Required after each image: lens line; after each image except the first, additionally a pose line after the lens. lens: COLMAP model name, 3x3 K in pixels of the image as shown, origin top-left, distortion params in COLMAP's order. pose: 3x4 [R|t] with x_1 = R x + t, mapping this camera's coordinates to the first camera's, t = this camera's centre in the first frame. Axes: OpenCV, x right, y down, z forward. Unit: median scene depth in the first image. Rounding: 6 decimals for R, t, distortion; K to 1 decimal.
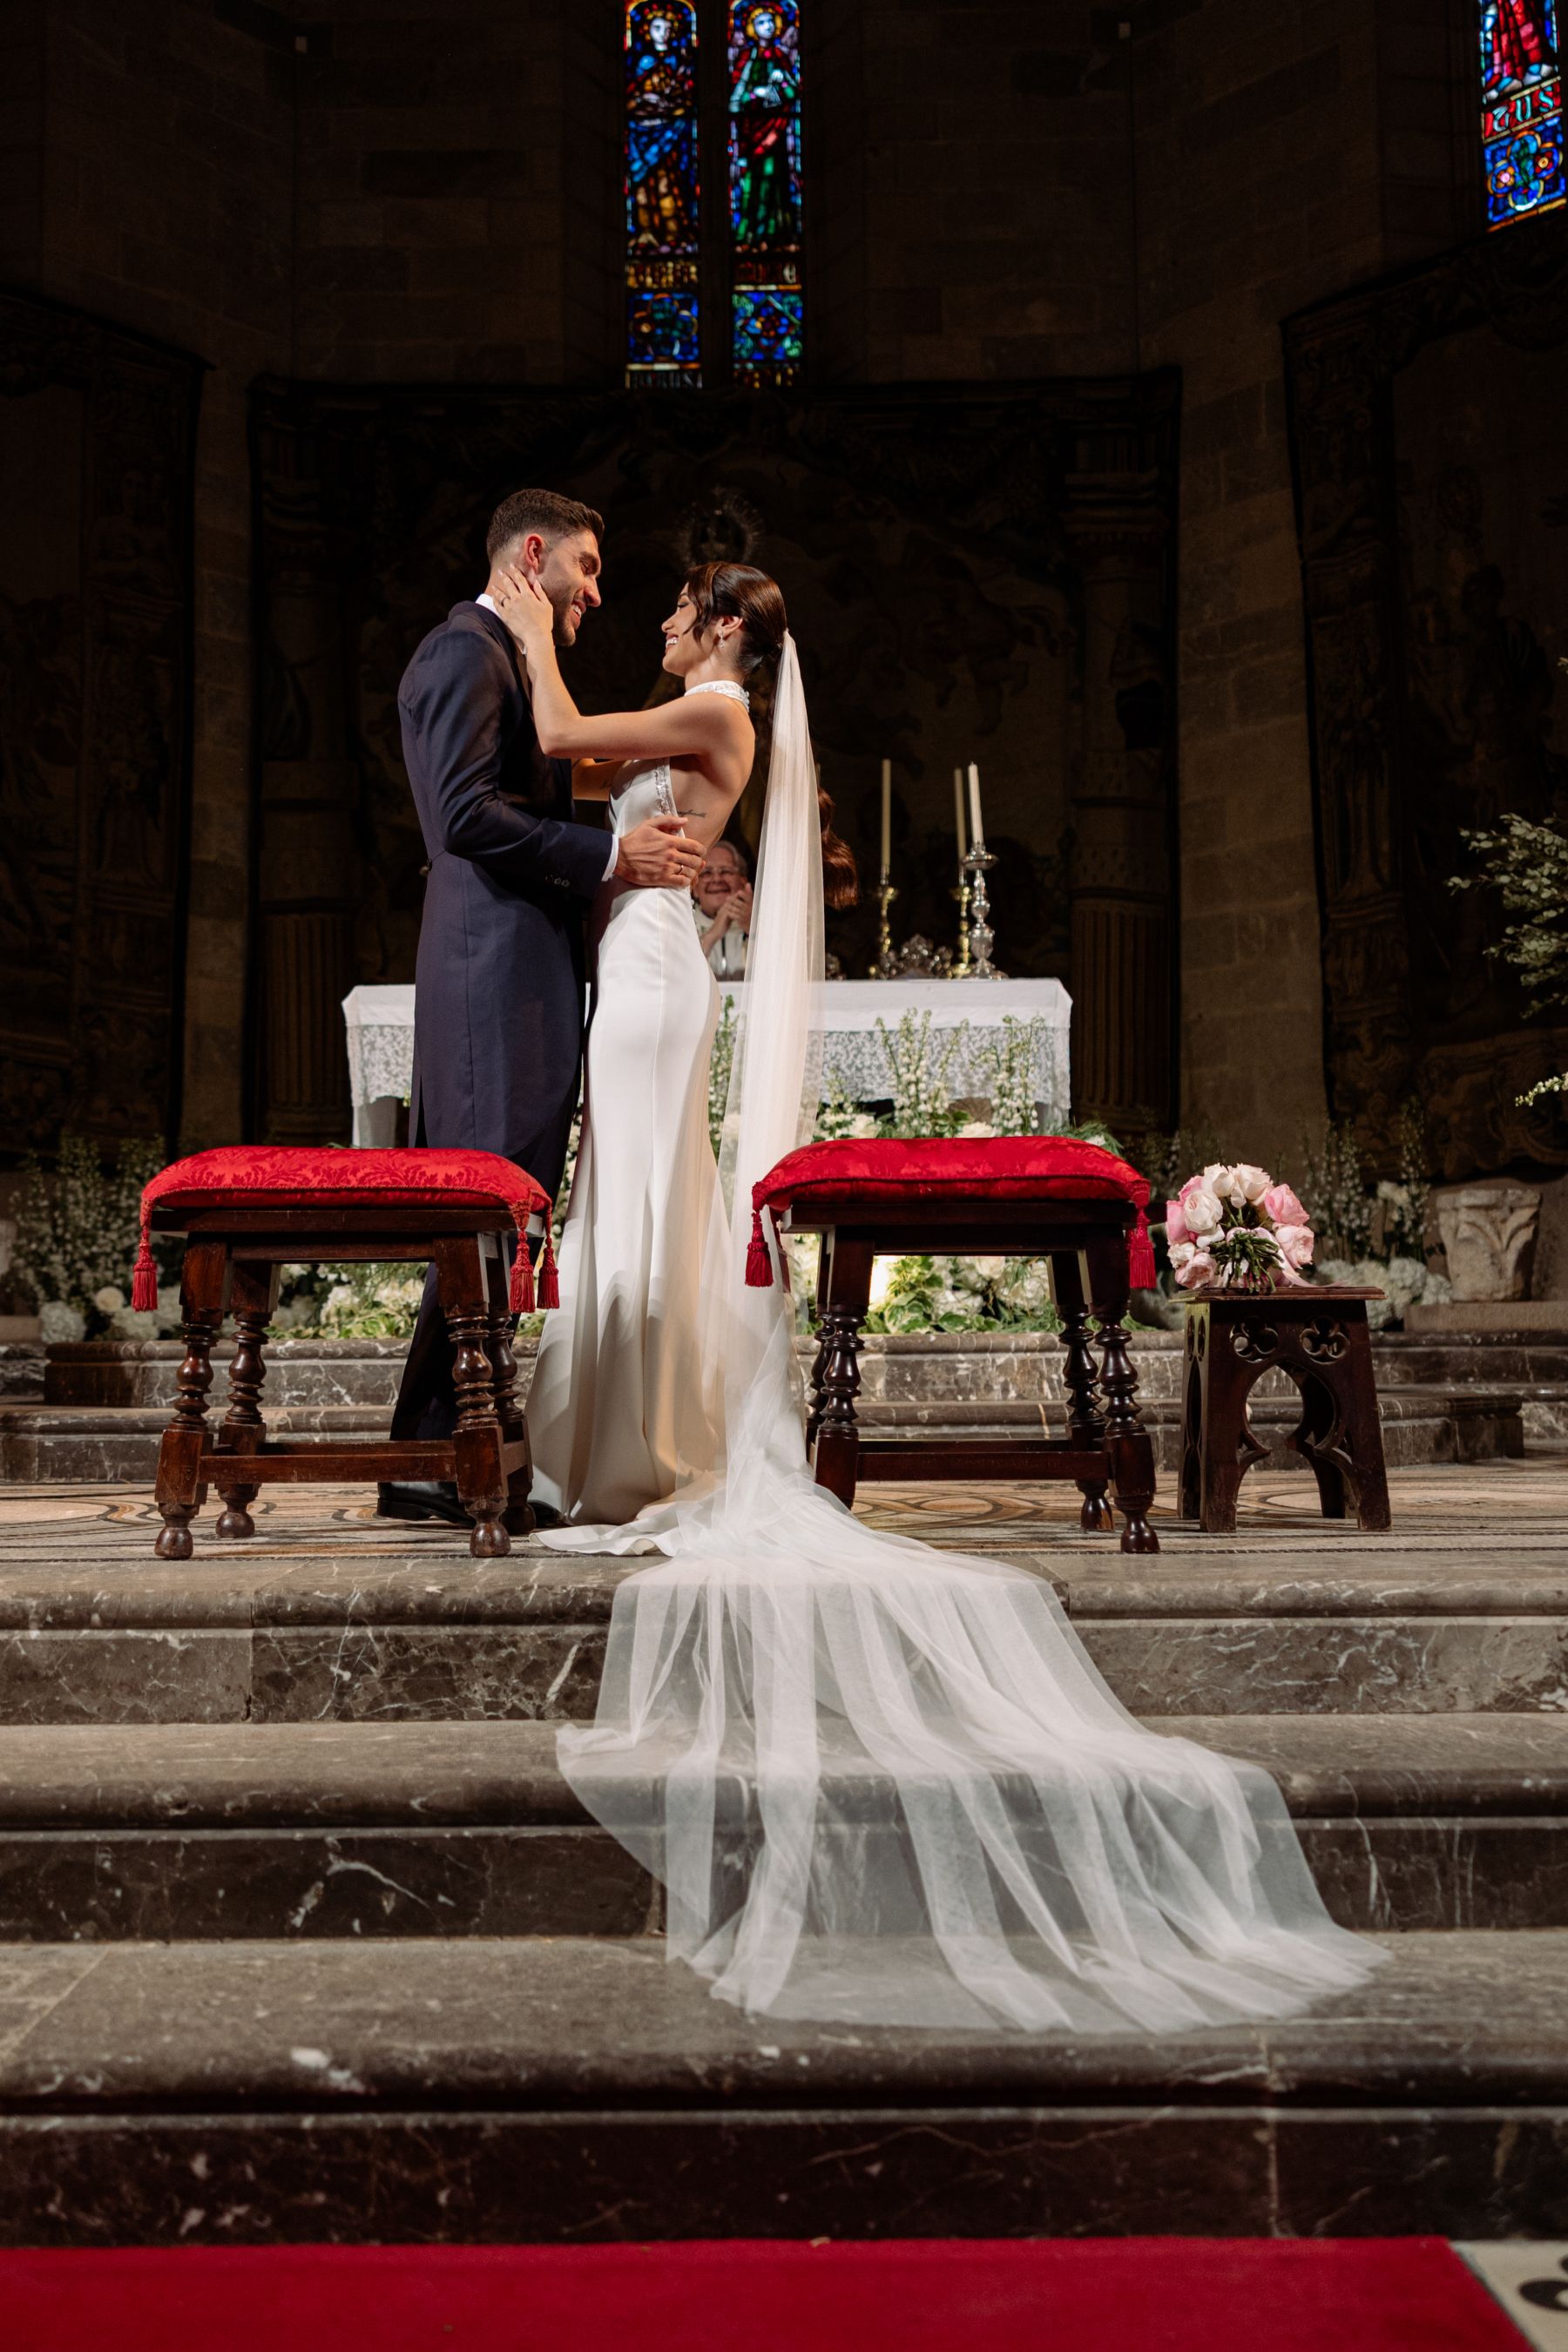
lens RADIAL K [[2197.8, 0, 736.4], [0, 2197.8, 1145.6], [0, 0, 1]] dist [0.005588, -0.000851]
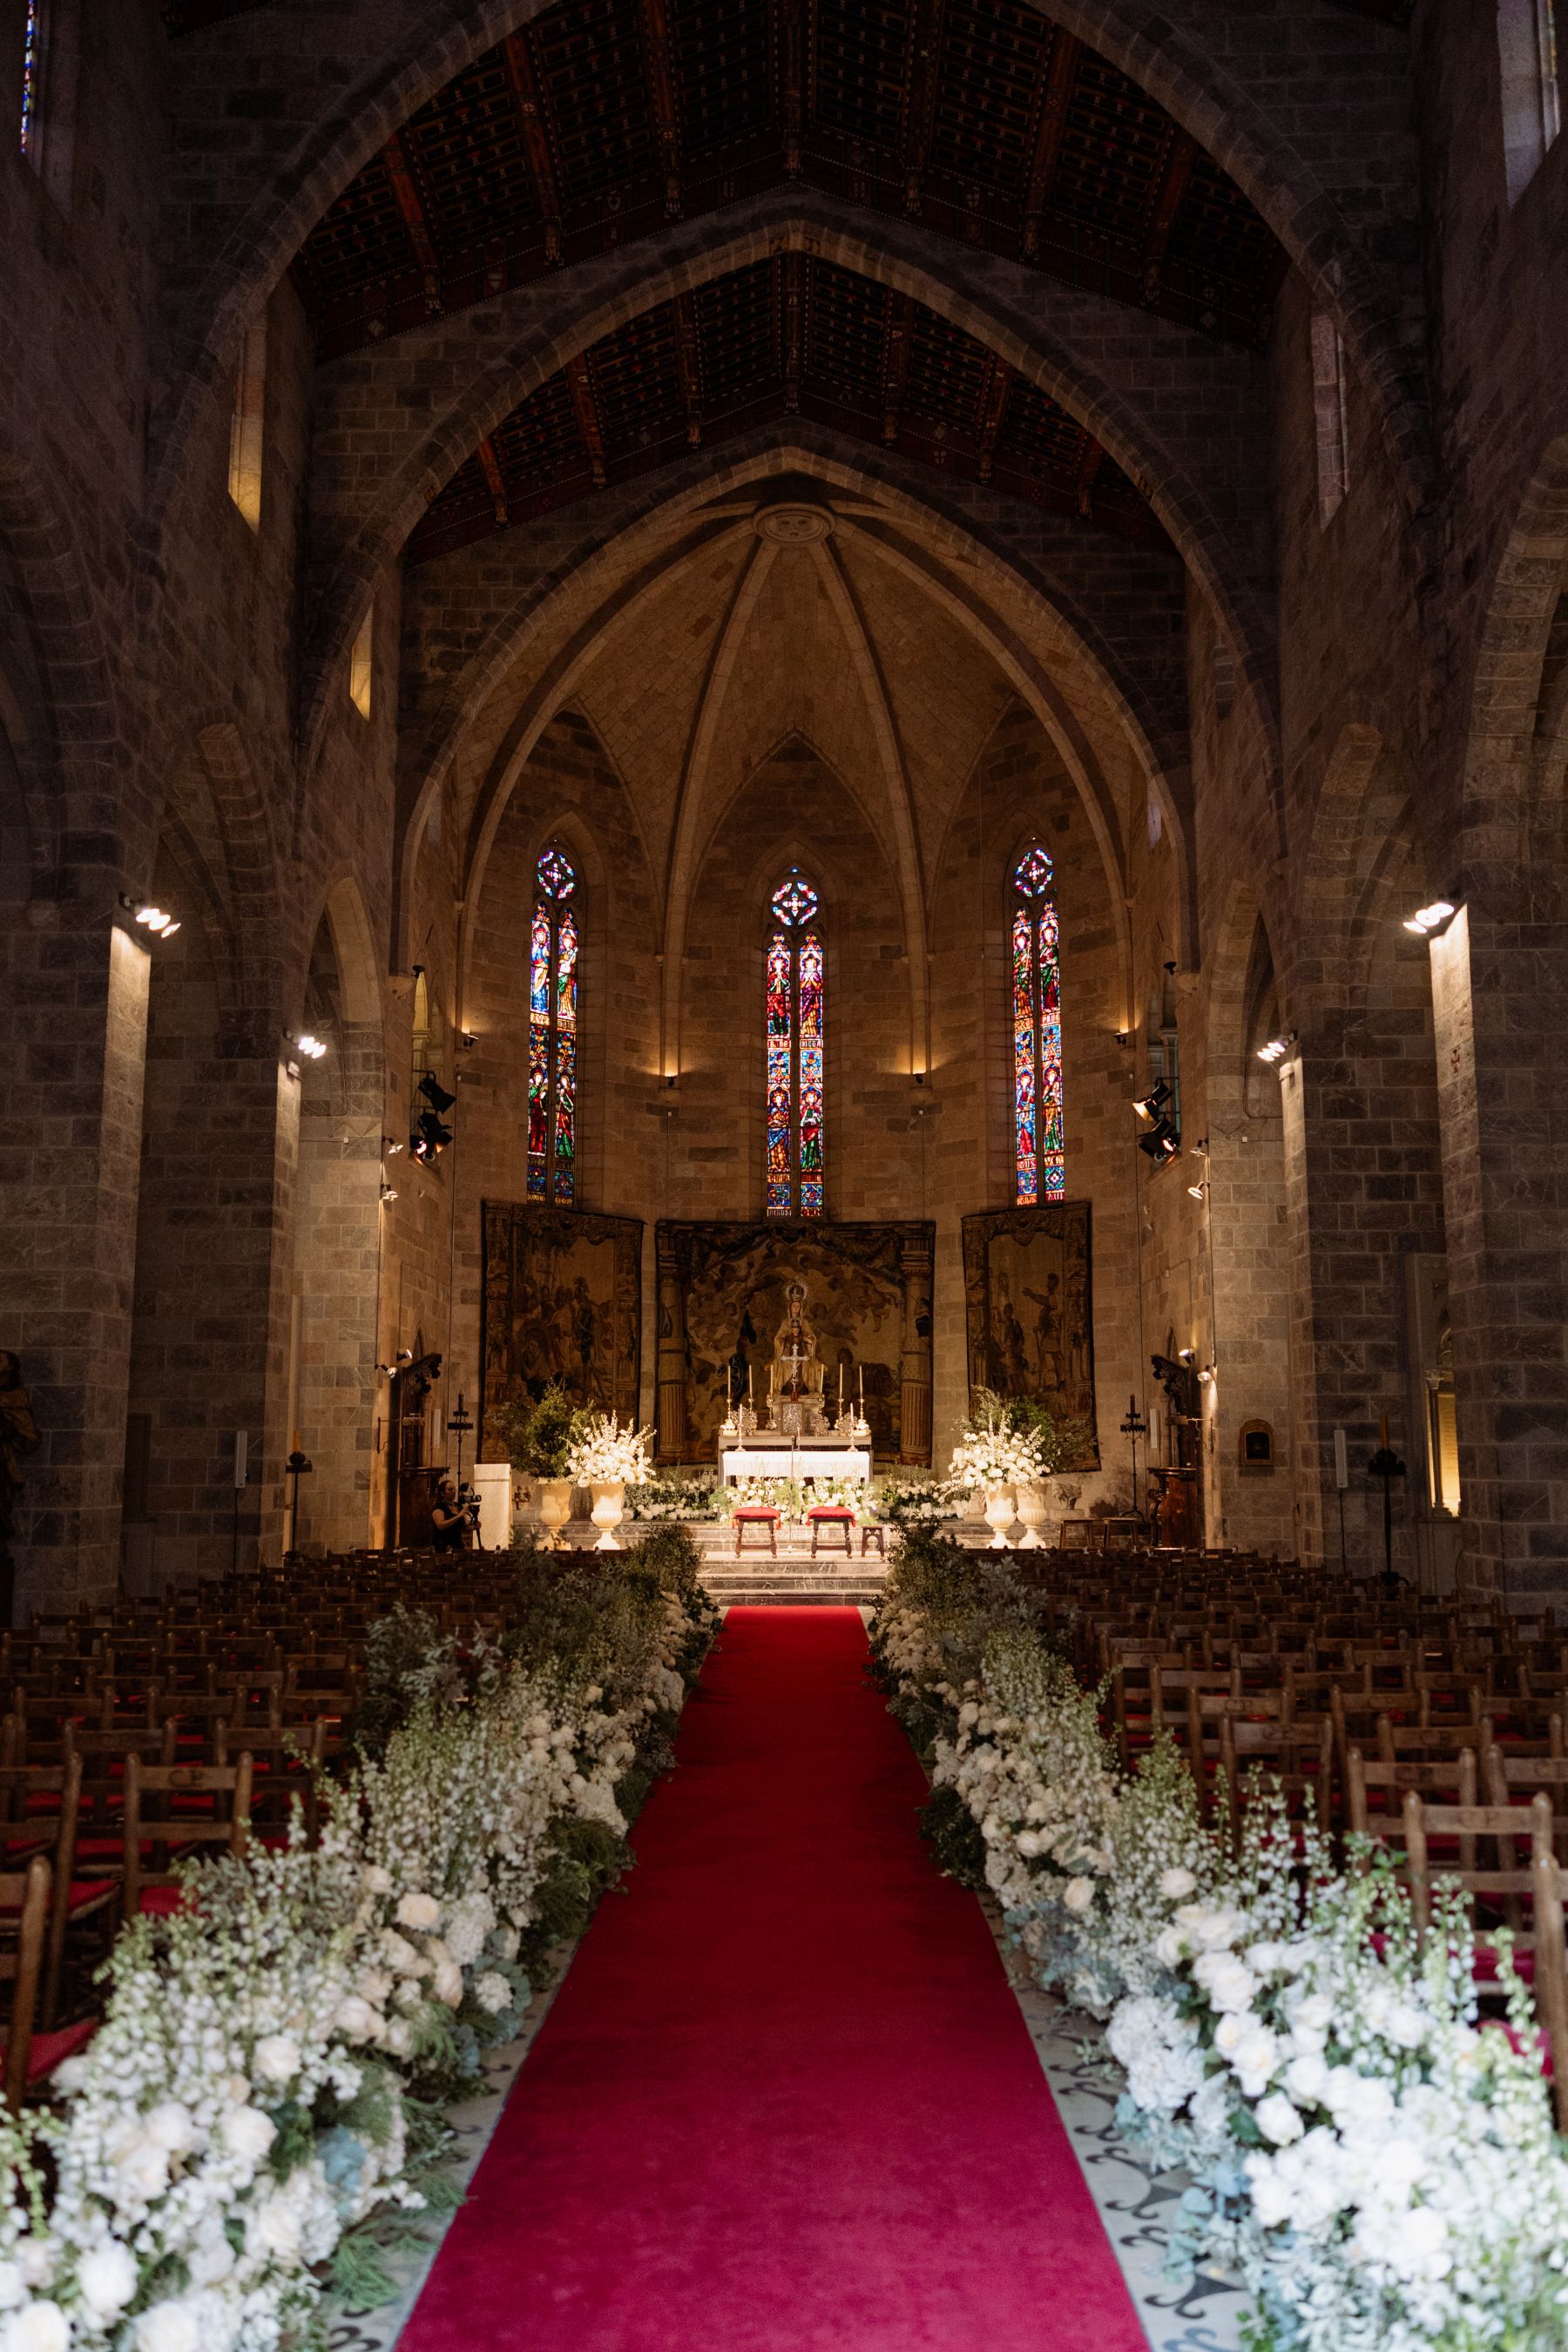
lens RADIAL K [[1909.1, 0, 784.0], [0, 1909.1, 1176.0], [0, 0, 1]] dist [0.001436, 0.000428]
pose [[0.999959, 0.008234, -0.003889, -0.016761], [-0.008452, 0.998169, -0.059894, -0.252298], [0.003388, 0.059924, 0.998197, -1.923717]]
